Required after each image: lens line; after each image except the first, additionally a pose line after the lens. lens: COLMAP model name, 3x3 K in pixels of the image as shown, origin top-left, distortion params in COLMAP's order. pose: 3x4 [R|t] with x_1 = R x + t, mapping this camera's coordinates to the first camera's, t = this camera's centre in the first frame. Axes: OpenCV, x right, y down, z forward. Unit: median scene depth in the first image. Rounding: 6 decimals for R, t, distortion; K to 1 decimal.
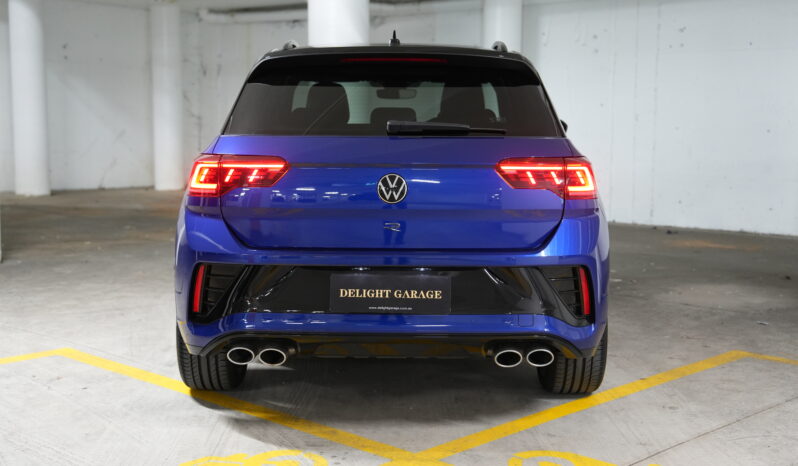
lens RADIAL K [[1117.2, 0, 401.9], [0, 1117.2, 245.4], [0, 0, 1]] dist [0.153283, -0.003015]
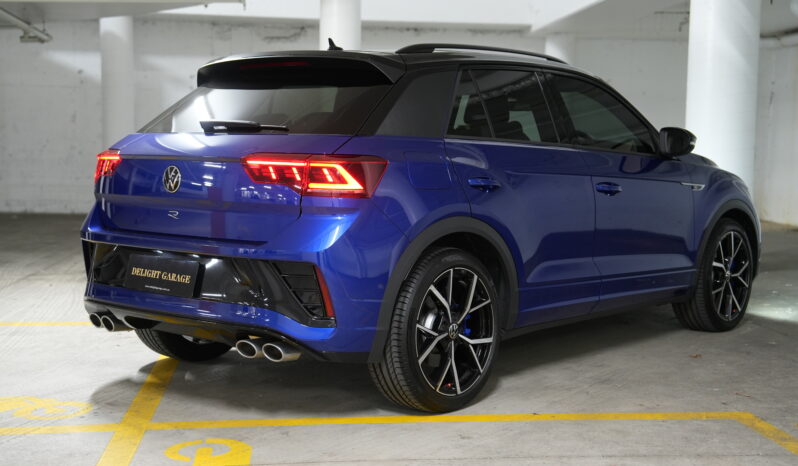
lens RADIAL K [[1117.2, 0, 401.9], [0, 1117.2, 245.4], [0, 0, 1]] dist [0.153283, -0.003015]
pose [[0.767092, 0.060074, -0.638718, 0.851520], [-0.083876, 0.996452, -0.007013, 0.002348], [0.636030, 0.058953, 0.769409, 0.297705]]
